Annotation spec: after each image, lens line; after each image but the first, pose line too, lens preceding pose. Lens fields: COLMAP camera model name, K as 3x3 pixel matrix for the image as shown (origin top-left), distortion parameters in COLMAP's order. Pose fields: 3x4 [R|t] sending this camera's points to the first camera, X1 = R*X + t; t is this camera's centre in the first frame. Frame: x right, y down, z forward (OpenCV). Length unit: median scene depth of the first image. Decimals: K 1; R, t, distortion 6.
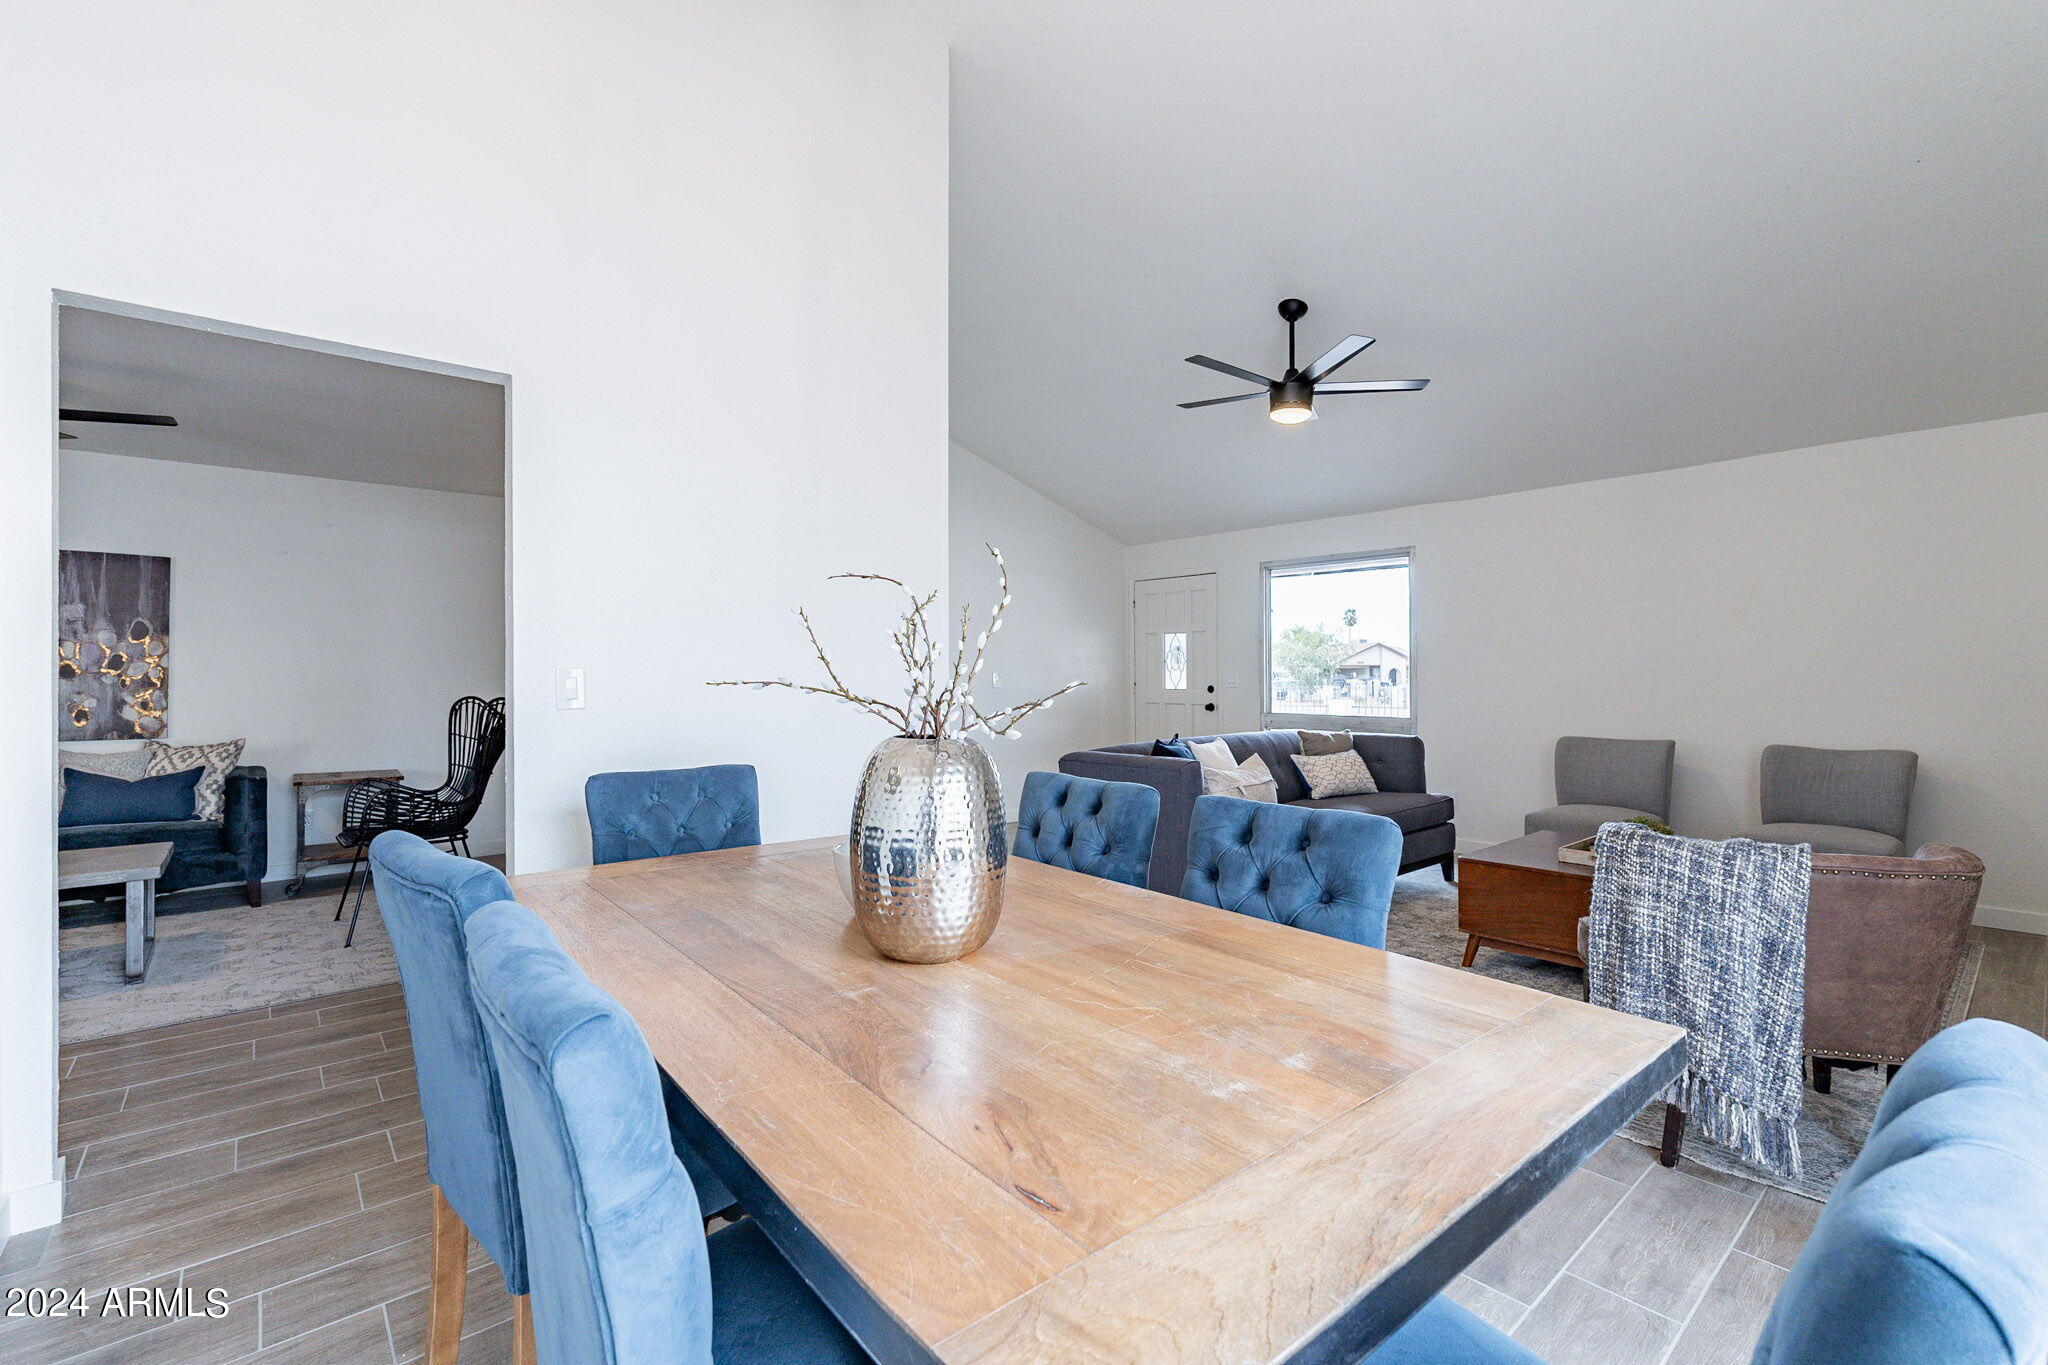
lens RADIAL K [[900.9, 0, 1019.2], [0, 900.9, 677.6], [0, 0, 1]] dist [-0.005438, 0.000628]
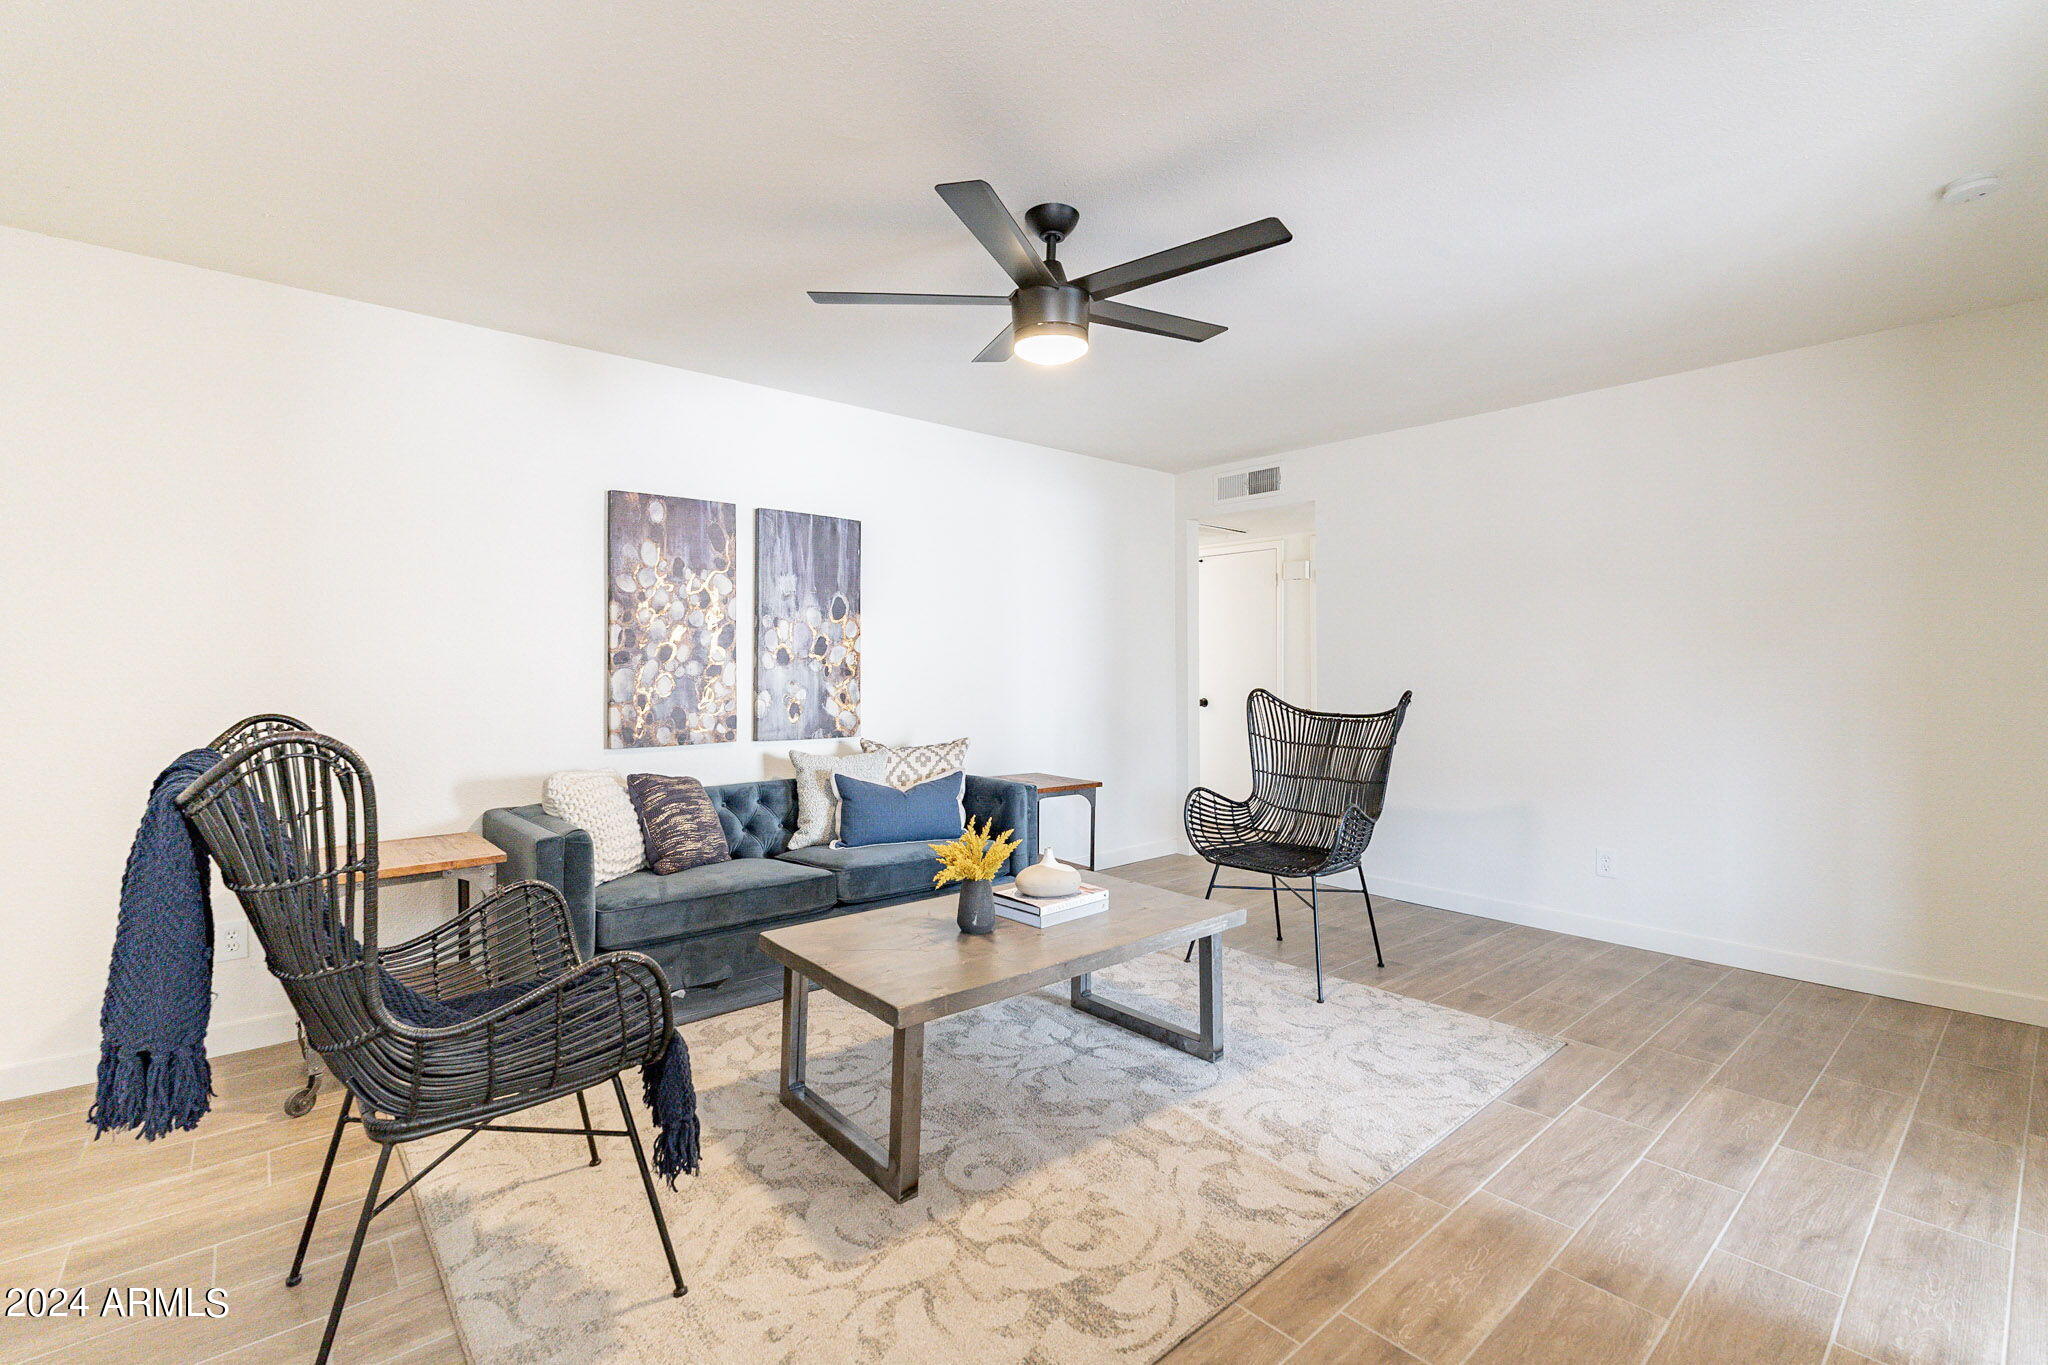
lens RADIAL K [[900.9, 0, 1023.4], [0, 900.9, 668.2], [0, 0, 1]] dist [-0.005438, 0.000628]
pose [[0.999991, 0.003487, 0.002613, -0.812130], [-0.003486, 0.999994, -0.000487, 0.003332], [-0.002614, 0.000478, 0.999996, 0.160095]]
